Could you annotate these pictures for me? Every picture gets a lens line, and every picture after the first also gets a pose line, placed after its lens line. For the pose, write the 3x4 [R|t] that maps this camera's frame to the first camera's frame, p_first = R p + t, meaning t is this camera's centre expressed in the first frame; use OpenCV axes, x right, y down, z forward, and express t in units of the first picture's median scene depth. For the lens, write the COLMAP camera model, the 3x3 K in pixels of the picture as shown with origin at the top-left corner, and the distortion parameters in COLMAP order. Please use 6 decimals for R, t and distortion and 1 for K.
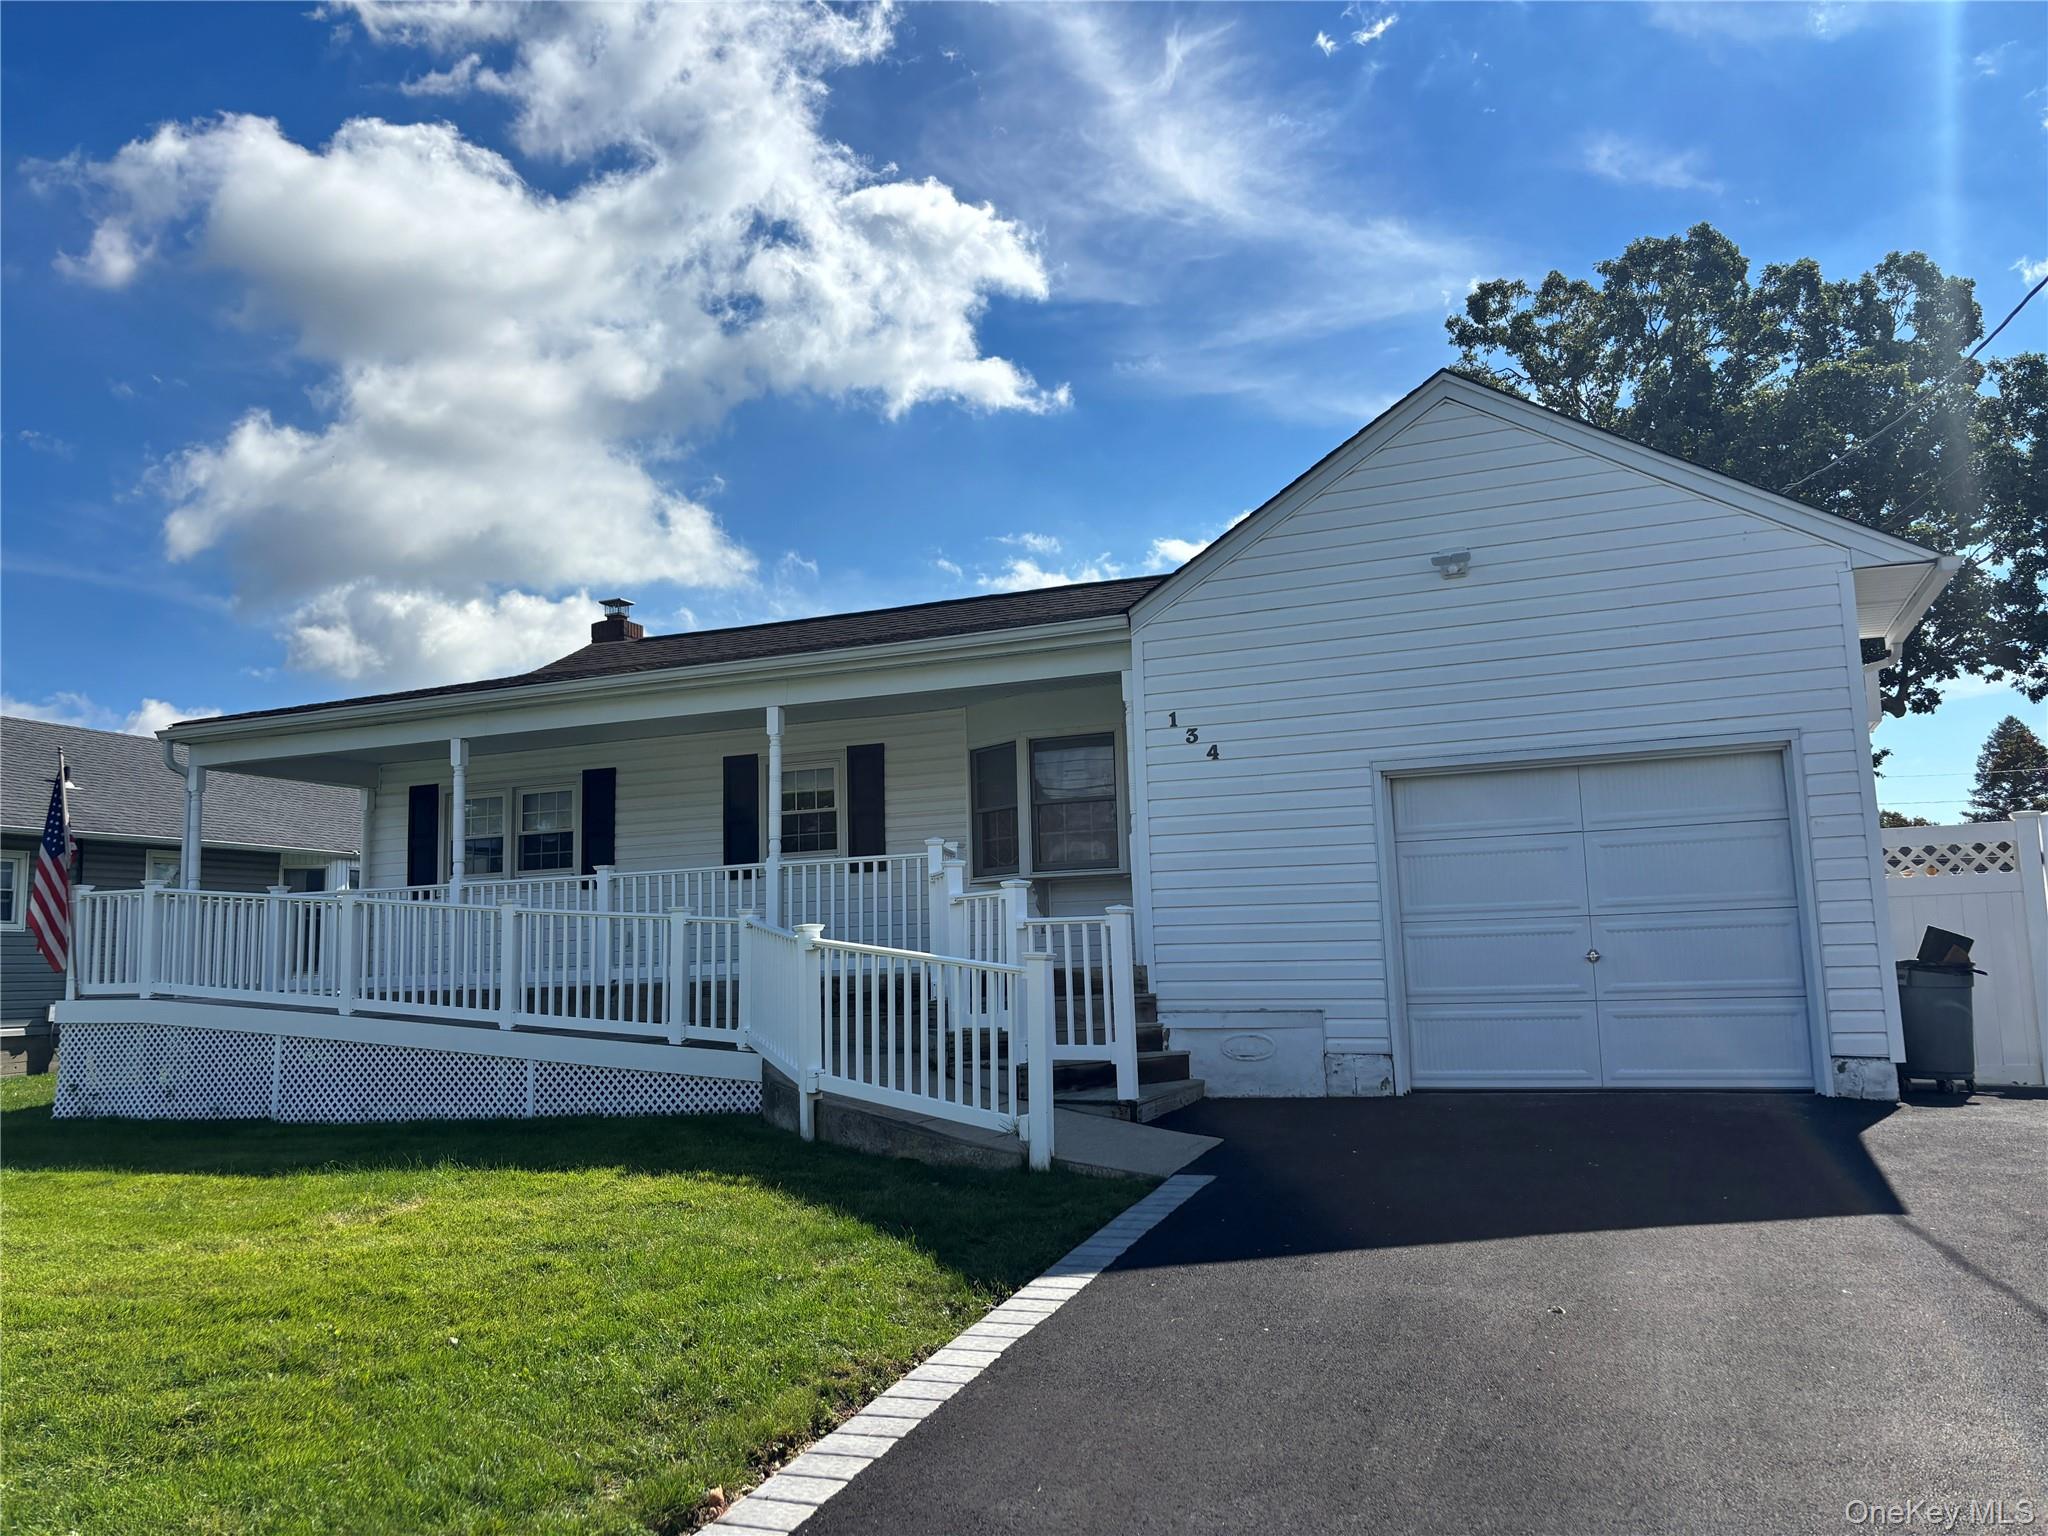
lens RADIAL K [[1559.8, 0, 1024.0], [0, 1559.8, 768.0], [0, 0, 1]] dist [0.005482, 0.007626]
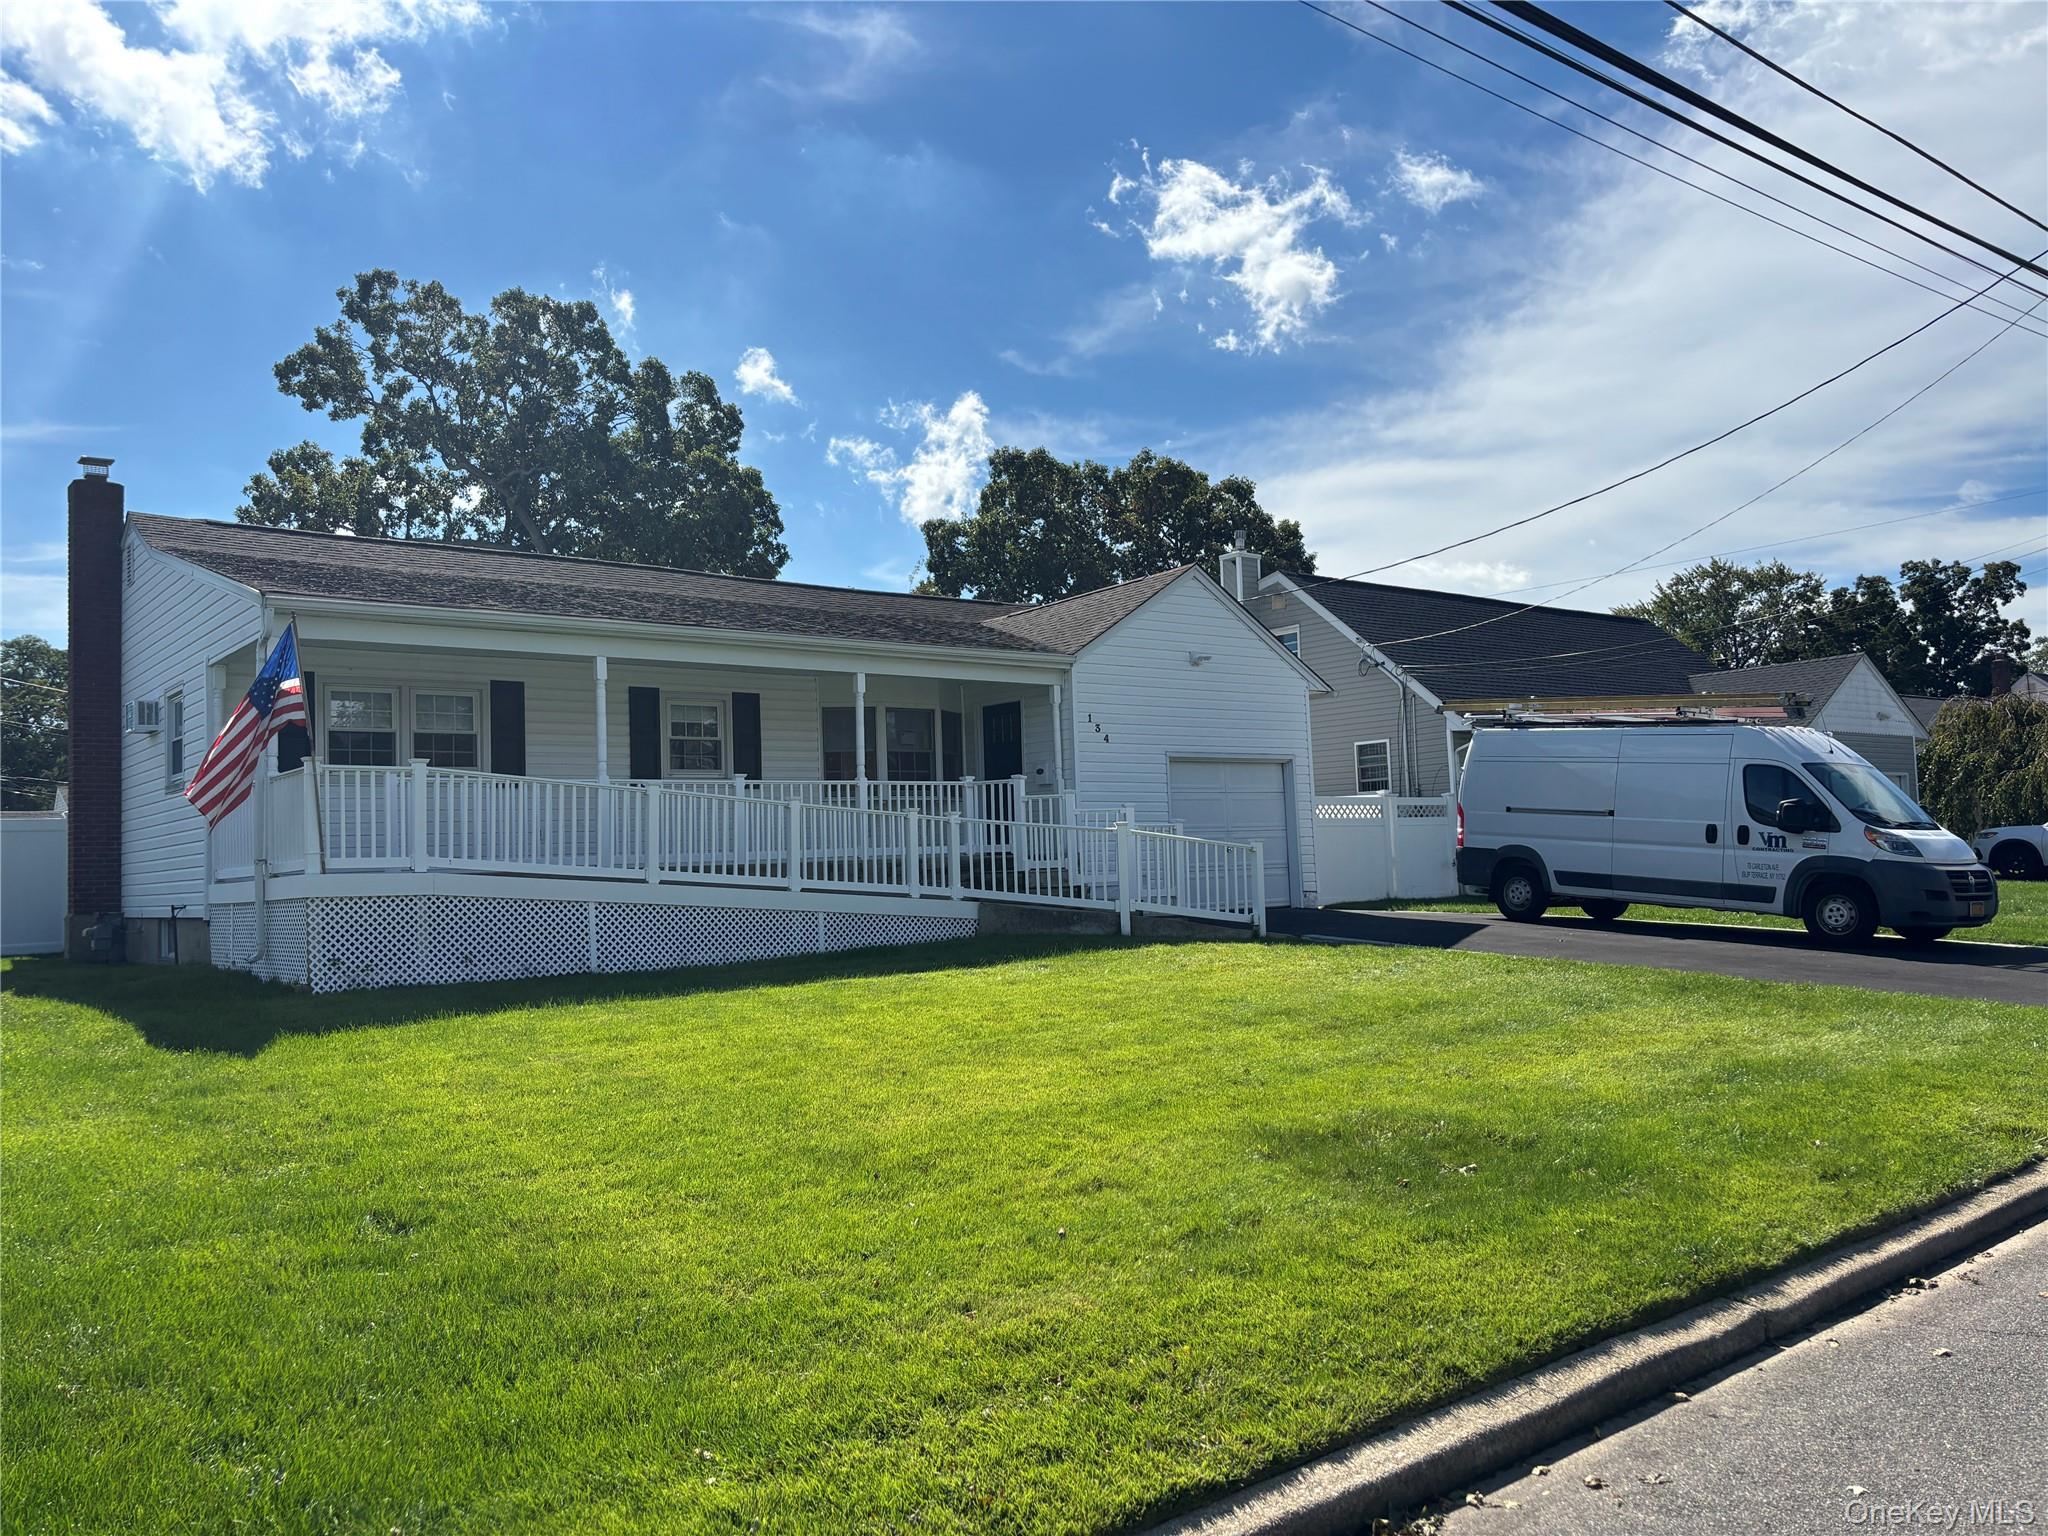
lens RADIAL K [[1559.8, 0, 1024.0], [0, 1559.8, 768.0], [0, 0, 1]] dist [0.005482, 0.007626]
pose [[0.474683, 0.065500, 0.877716, -1.382389], [-0.093792, 0.995313, -0.023552, 0.069546], [-0.875145, -0.071143, 0.478602, 0.168611]]
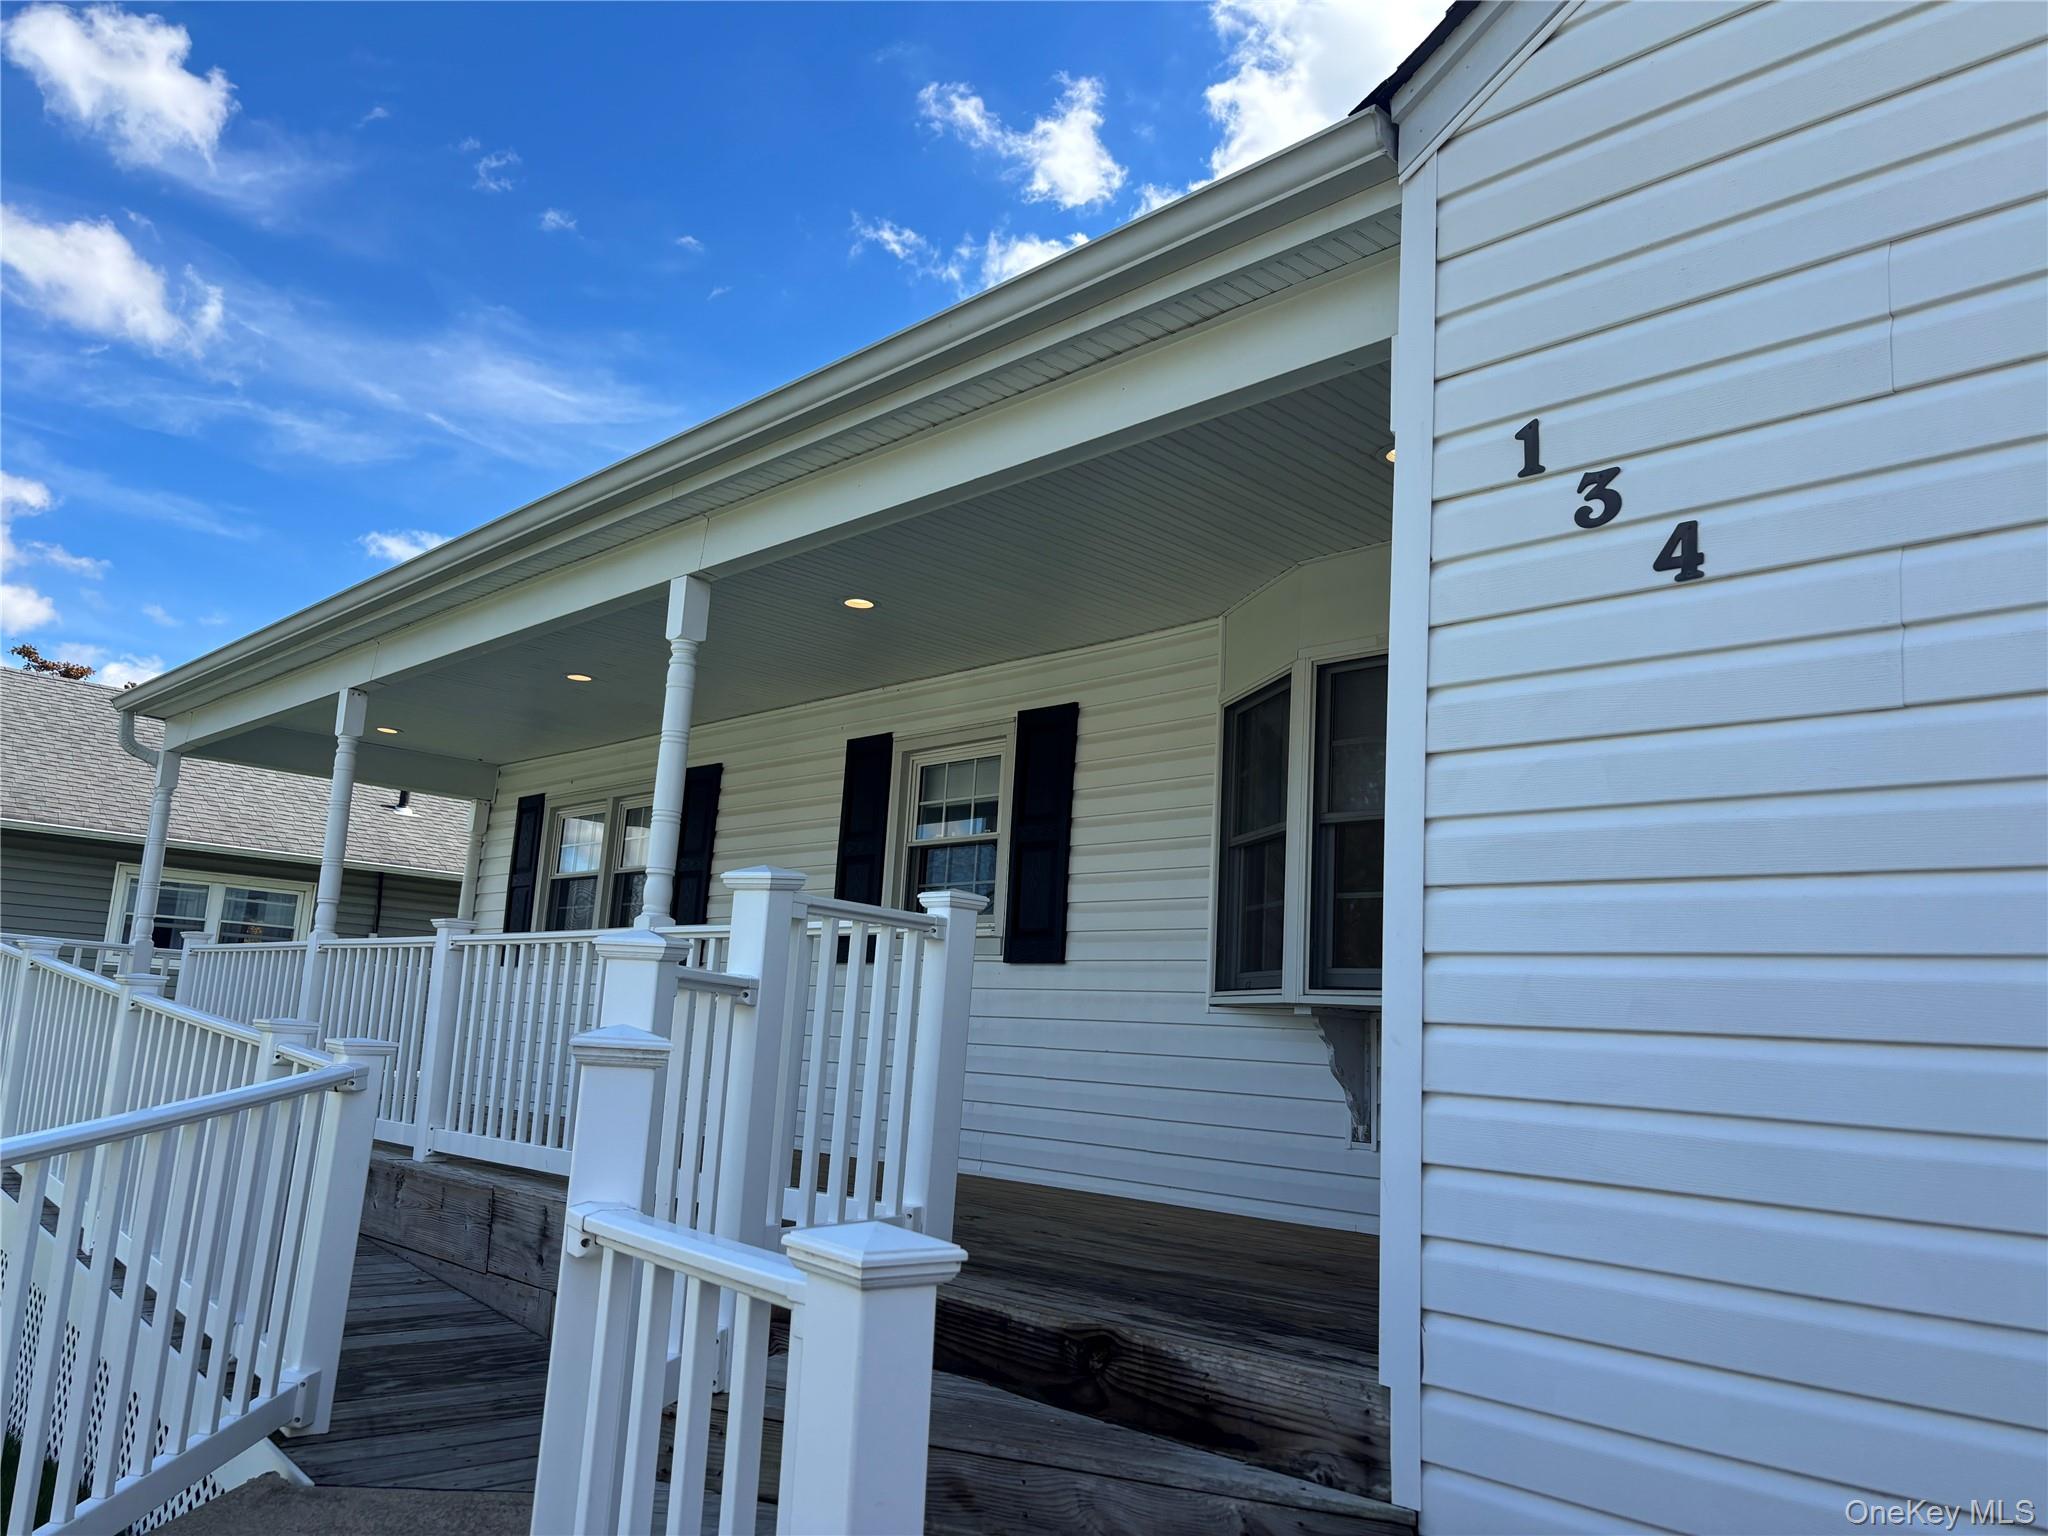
lens RADIAL K [[1560.2, 0, 1024.0], [0, 1560.2, 768.0], [0, 0, 1]] dist [0.030627, 0.003263]
pose [[0.909857, 0.012046, -0.414747, 0.115147], [-0.036216, 0.998069, -0.050460, 0.035462], [0.413339, 0.060932, 0.908536, 0.650592]]
